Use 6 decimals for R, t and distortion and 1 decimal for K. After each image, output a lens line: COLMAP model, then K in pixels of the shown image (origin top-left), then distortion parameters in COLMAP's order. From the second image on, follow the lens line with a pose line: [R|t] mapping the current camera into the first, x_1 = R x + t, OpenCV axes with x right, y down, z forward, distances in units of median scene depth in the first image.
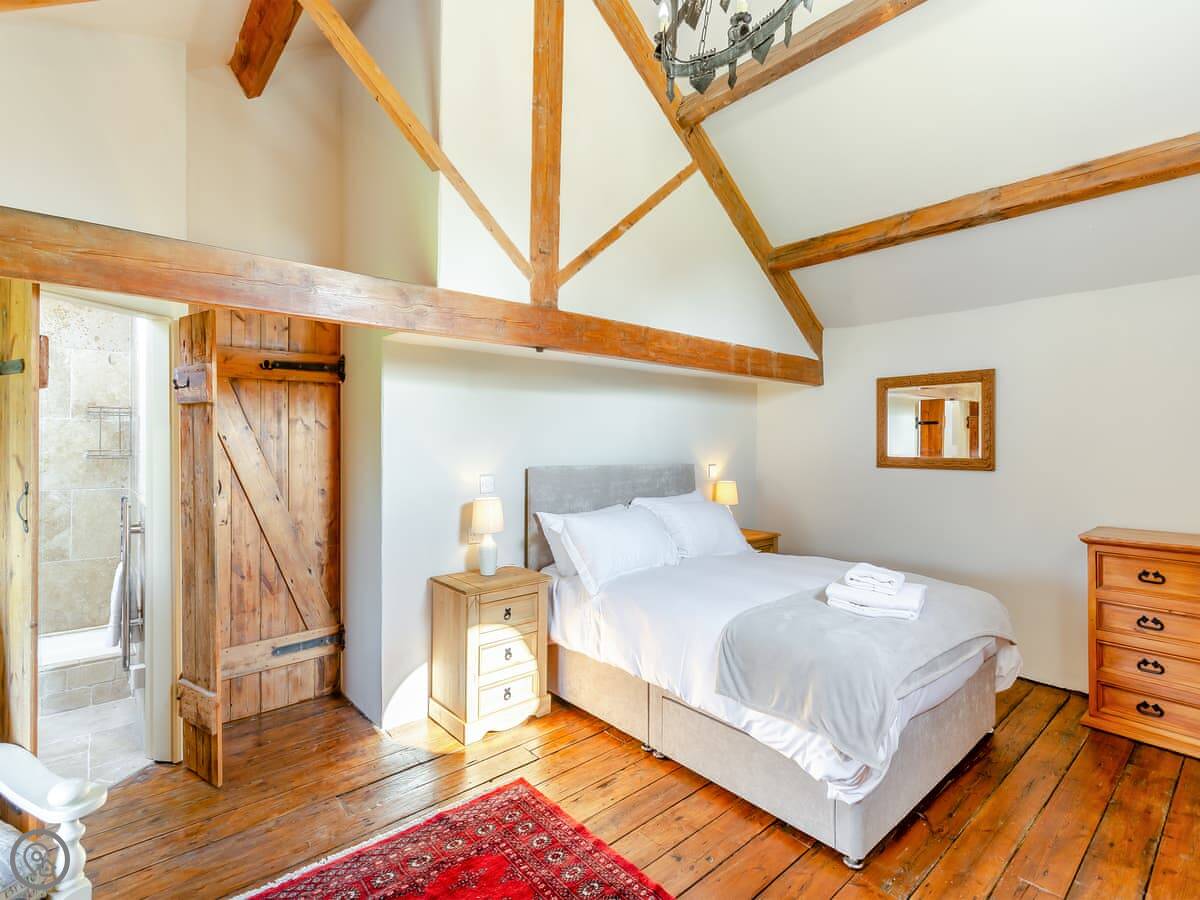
lens RADIAL K [[579.4, 0, 594.3], [0, 579.4, 446.5], [0, 0, 1]] dist [0.000936, 0.001519]
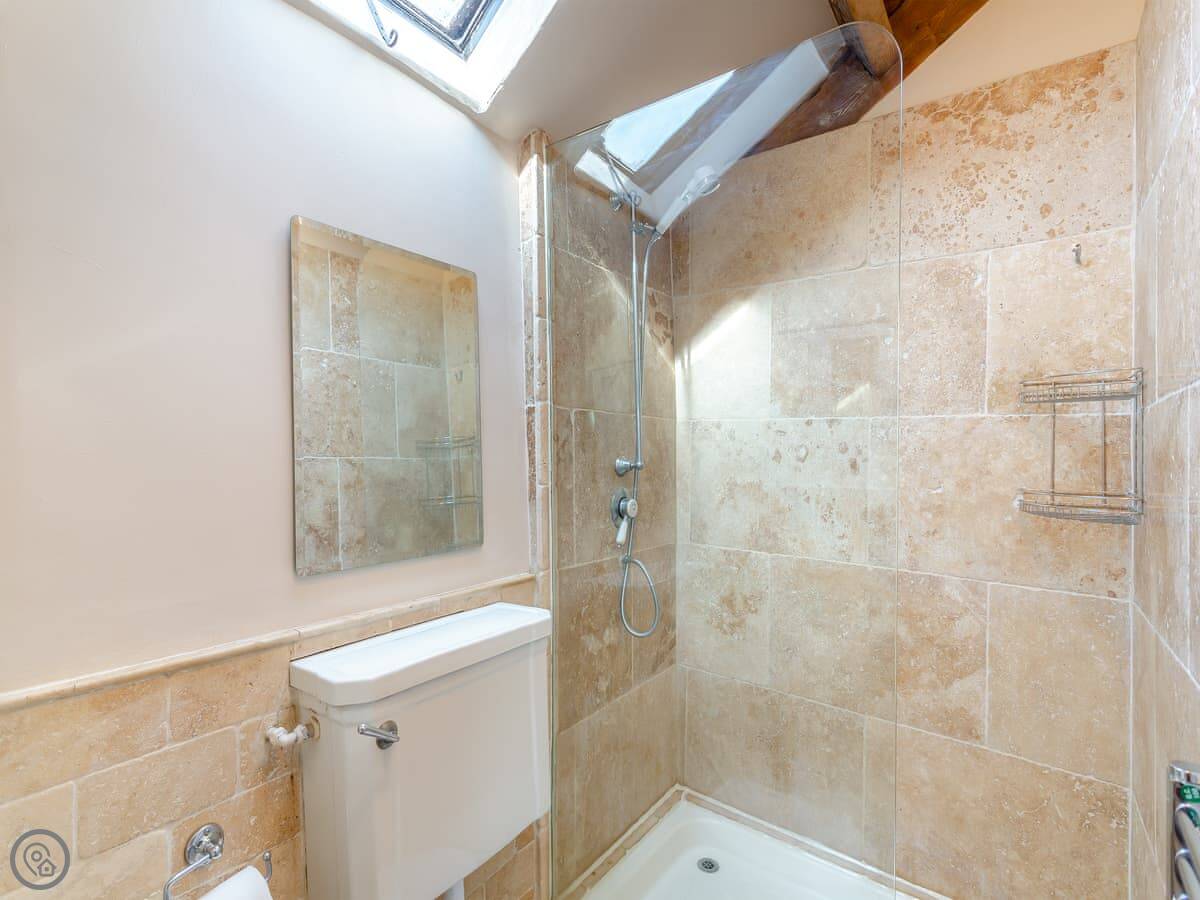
lens RADIAL K [[579.4, 0, 594.3], [0, 579.4, 446.5], [0, 0, 1]] dist [0.000936, 0.001519]
pose [[0.215390, -0.021871, -0.976283, -0.547409], [-0.021947, 0.999388, -0.027231, -0.006596], [0.976282, 0.027291, 0.214778, 0.626492]]
